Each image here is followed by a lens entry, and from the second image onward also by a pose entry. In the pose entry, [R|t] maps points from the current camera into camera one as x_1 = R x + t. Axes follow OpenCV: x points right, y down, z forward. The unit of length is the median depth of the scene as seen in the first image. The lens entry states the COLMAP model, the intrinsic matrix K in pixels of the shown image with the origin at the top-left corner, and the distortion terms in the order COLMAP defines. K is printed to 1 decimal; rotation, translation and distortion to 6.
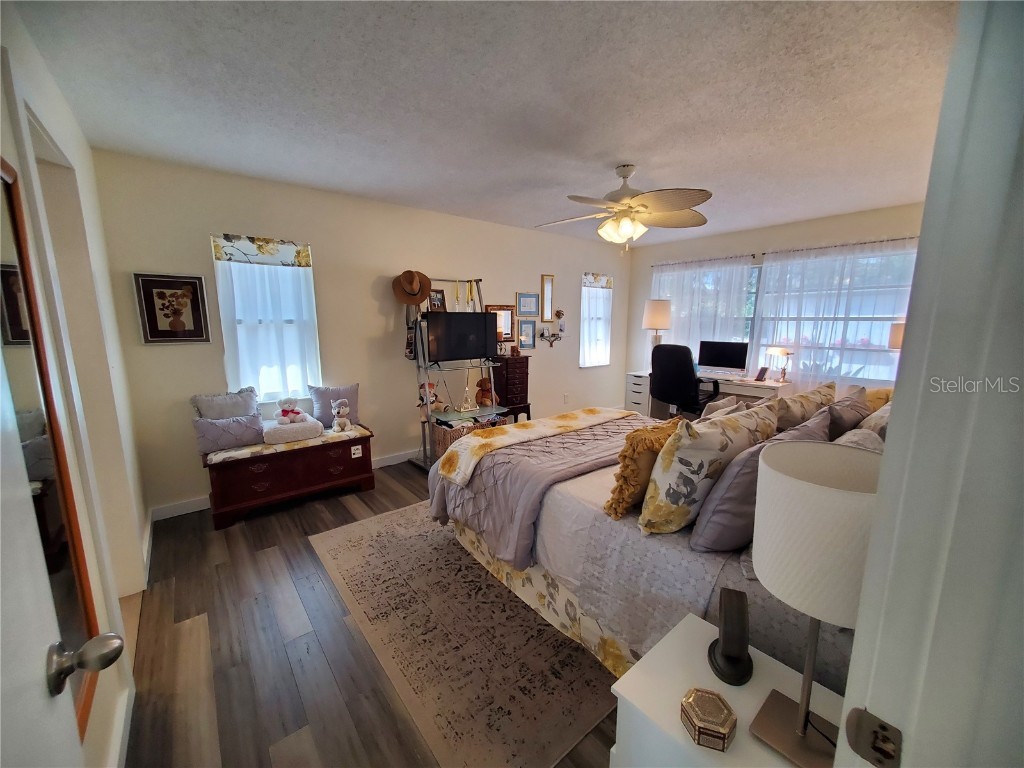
lens RADIAL K [[406.4, 0, 510.0], [0, 406.4, 386.2], [0, 0, 1]] dist [0.006237, -0.001506]
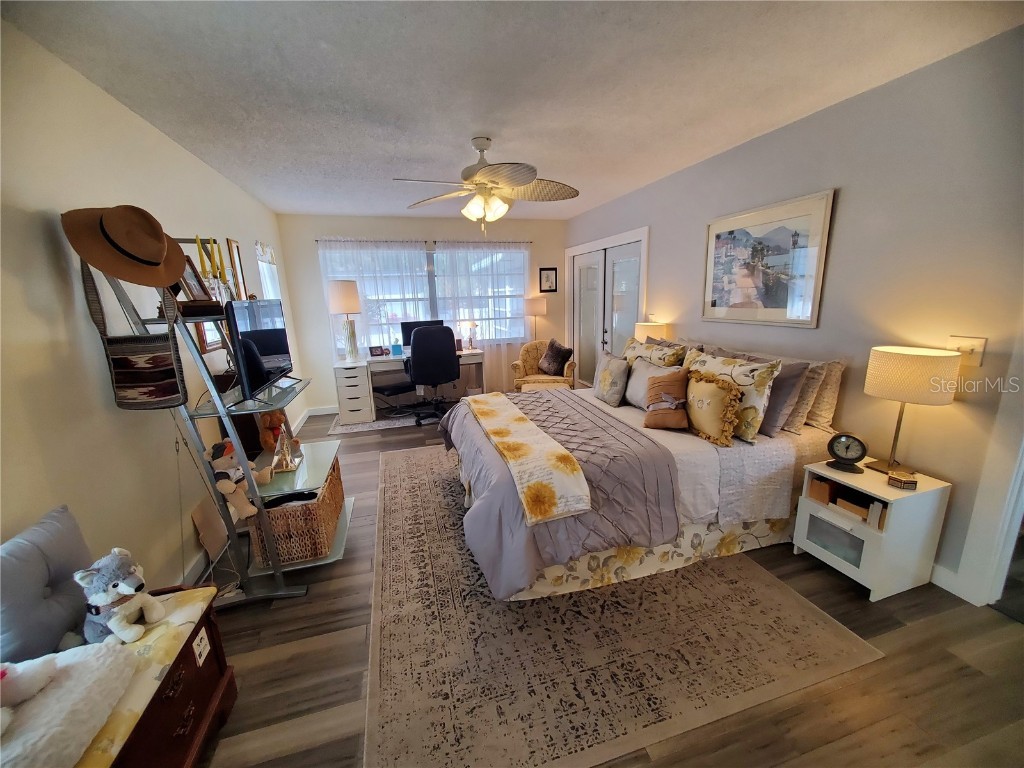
lens RADIAL K [[406.4, 0, 513.3], [0, 406.4, 387.4], [0, 0, 1]] dist [0.006237, -0.001506]
pose [[0.382087, -0.222322, 0.896985, -0.625509], [0.180762, 0.969861, 0.163385, -0.113721], [-0.906275, 0.099713, 0.410759, 0.566432]]
